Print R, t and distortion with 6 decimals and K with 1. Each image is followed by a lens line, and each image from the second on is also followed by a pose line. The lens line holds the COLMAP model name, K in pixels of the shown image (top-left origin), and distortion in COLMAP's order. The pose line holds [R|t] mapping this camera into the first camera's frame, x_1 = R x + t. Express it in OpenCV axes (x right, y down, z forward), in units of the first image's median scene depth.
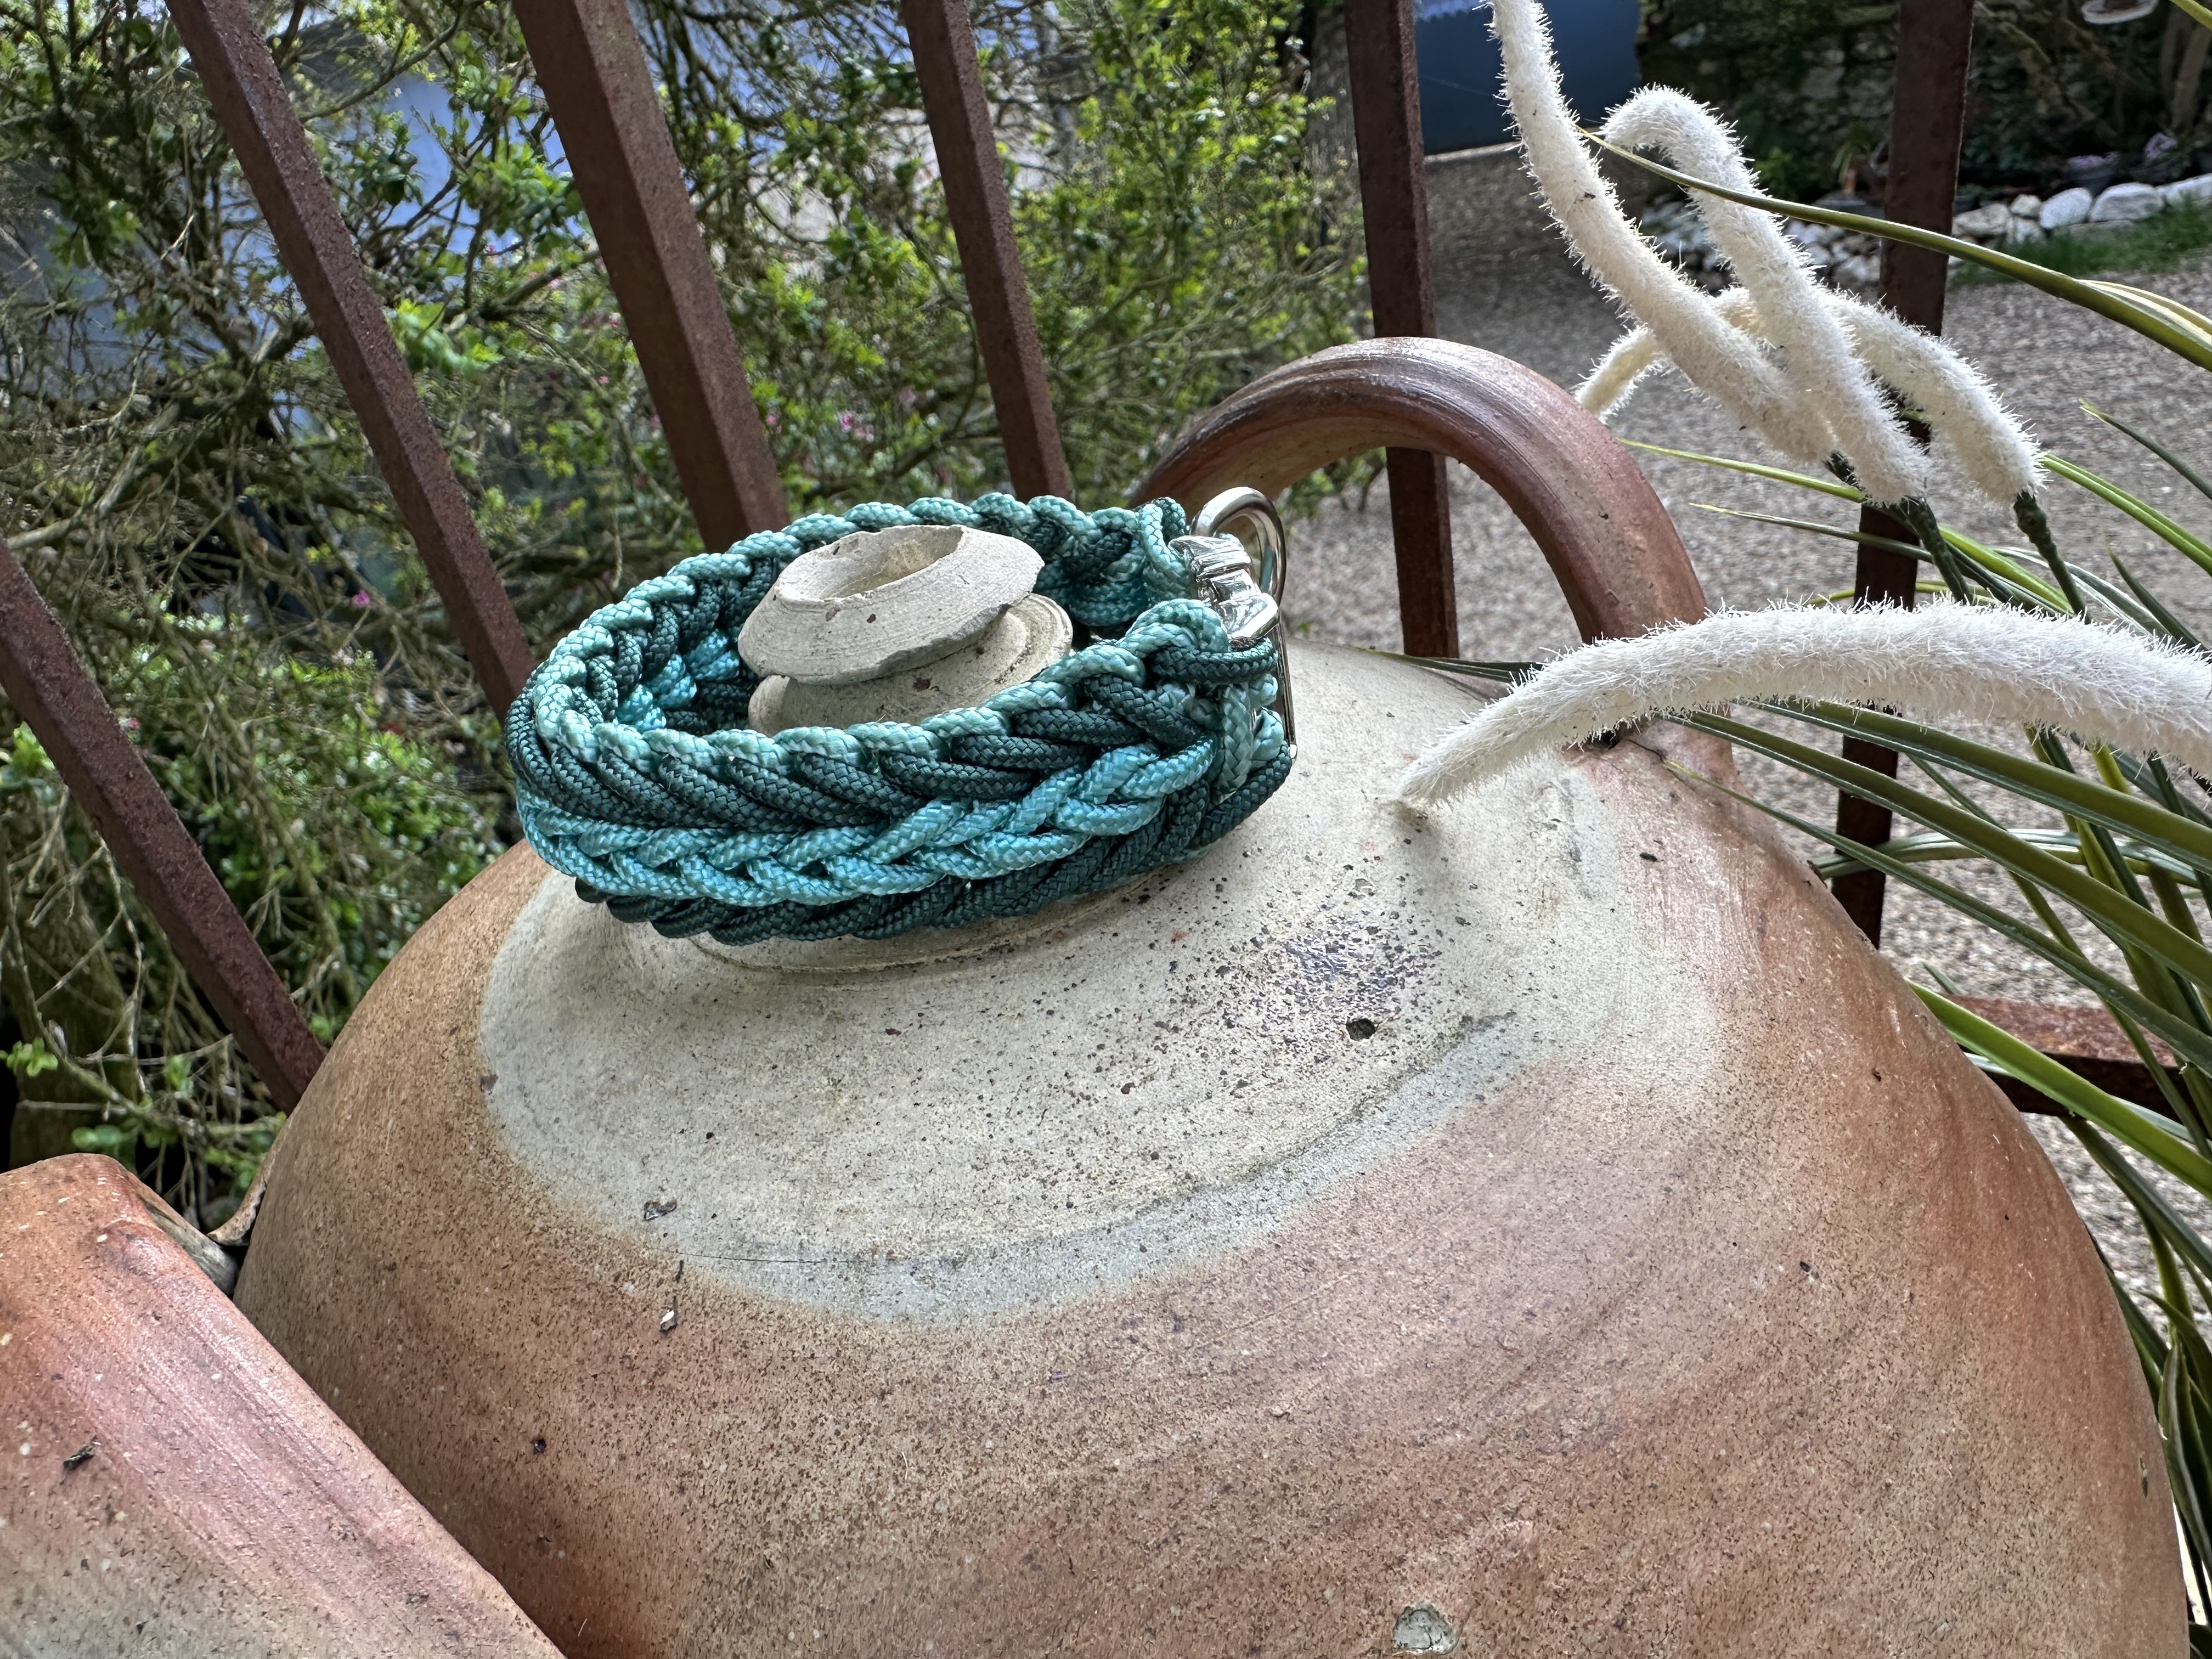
lens RADIAL K [[1567.0, 0, 1022.8], [0, 1567.0, 951.0], [0, 0, 1]] dist [-0.004193, -0.005025]
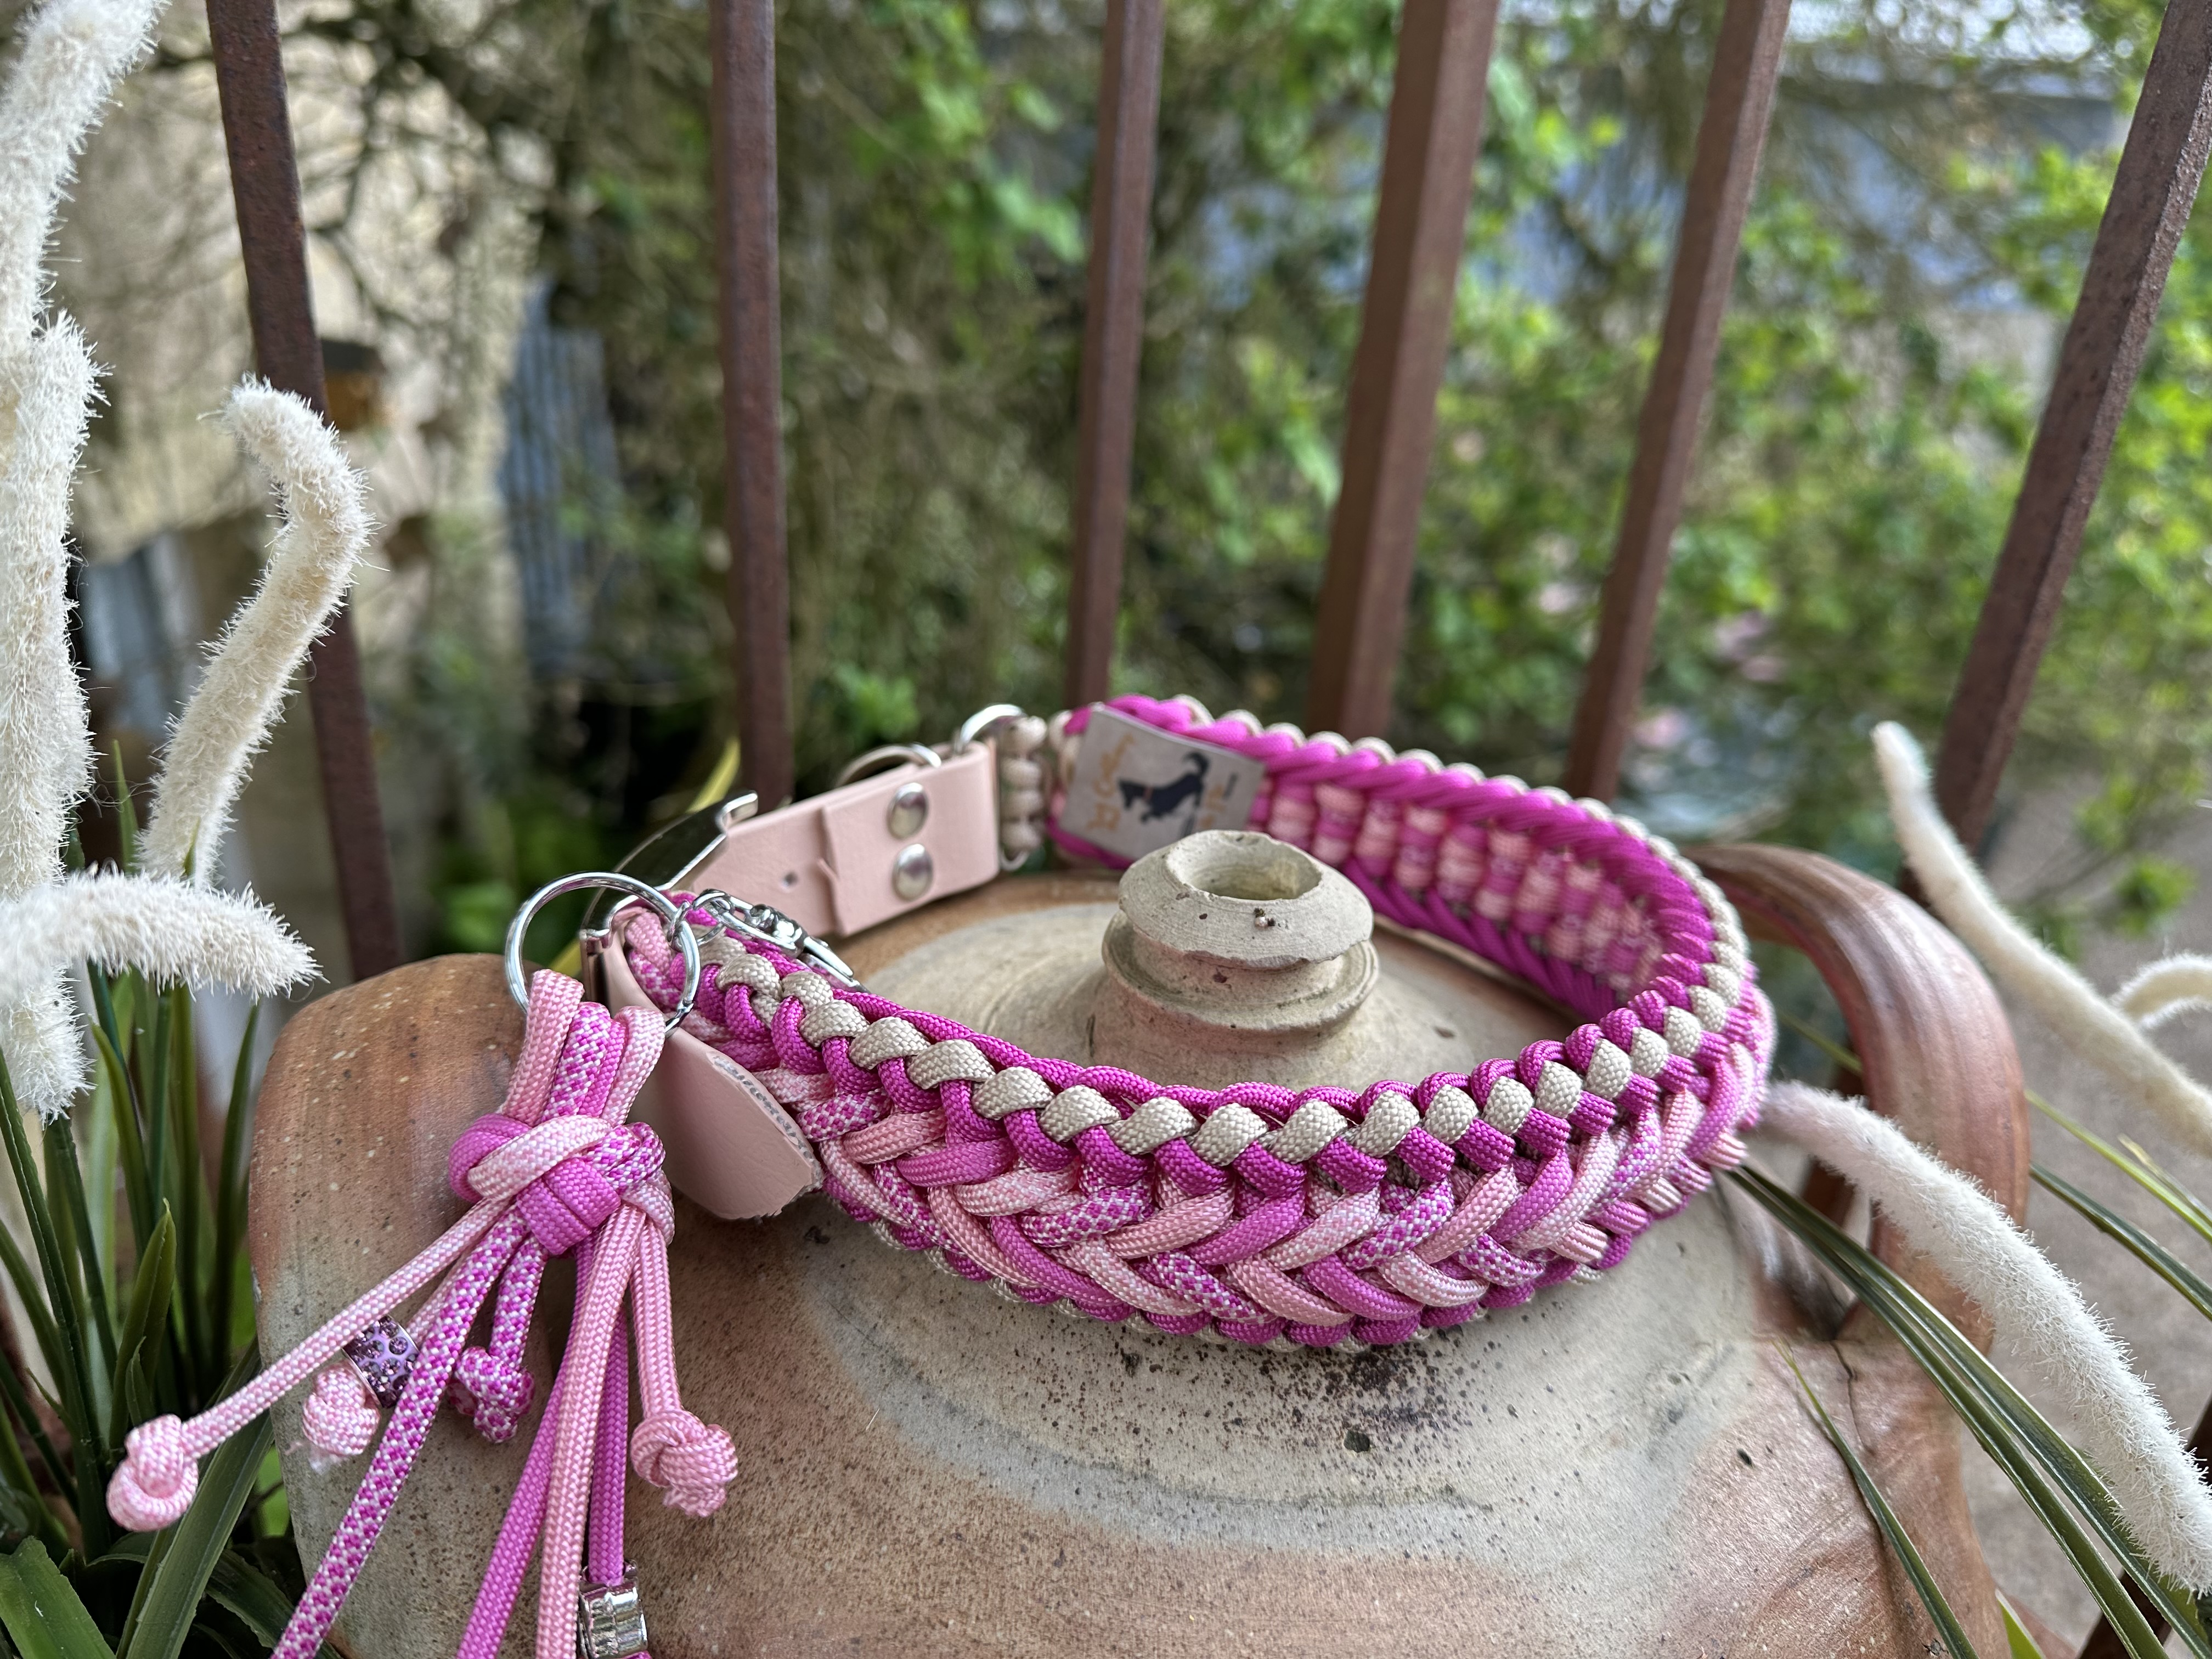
lens RADIAL K [[1621.6, 0, 1086.0], [0, 1621.6, 835.5], [0, 0, 1]] dist [-0.041038, 0.003950]
pose [[0.814333, 0.479276, -0.327348, 0.258521], [-0.506298, 0.862353, 0.003084, -0.272292], [0.283767, 0.163224, 0.944899, -0.292232]]
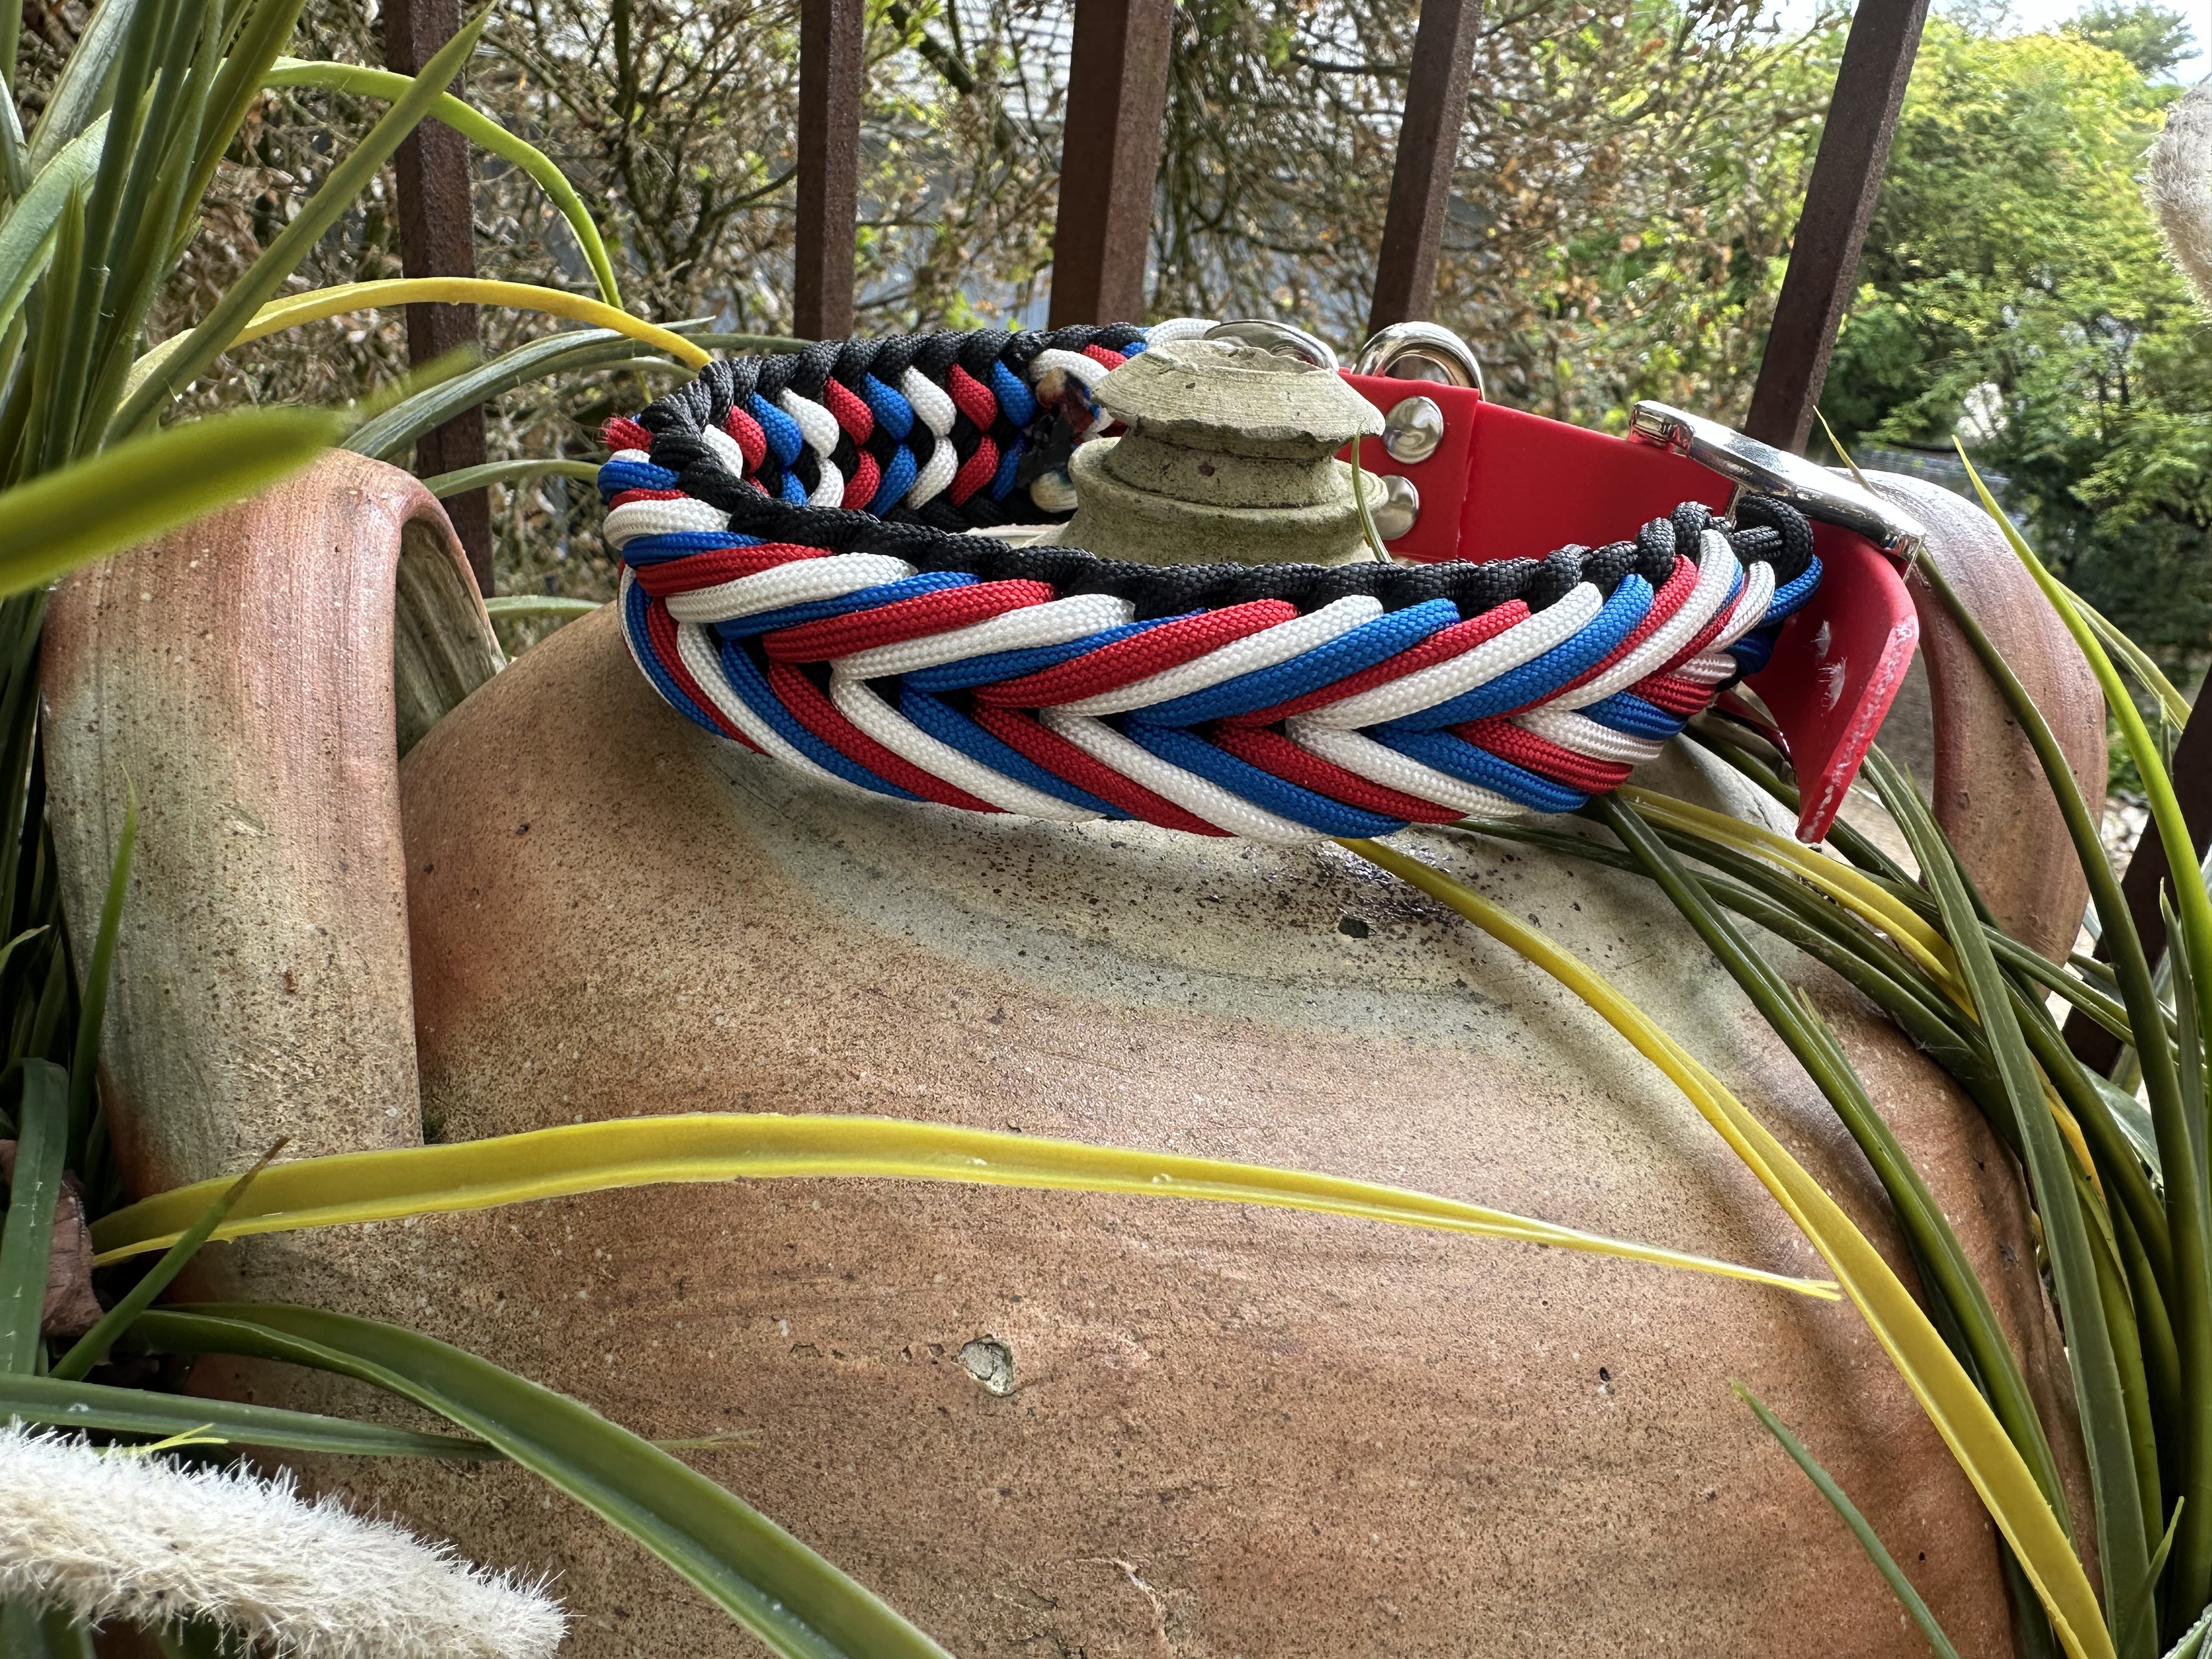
lens RADIAL K [[1557.9, 0, 1063.1], [0, 1557.9, 905.3], [0, 0, 1]] dist [-0.003974, -0.000260]
pose [[0.799328, 0.518839, -0.303119, 0.408218], [-0.537446, 0.842912, 0.025532, 0.126646], [0.268750, 0.142502, 0.952610, 0.022057]]
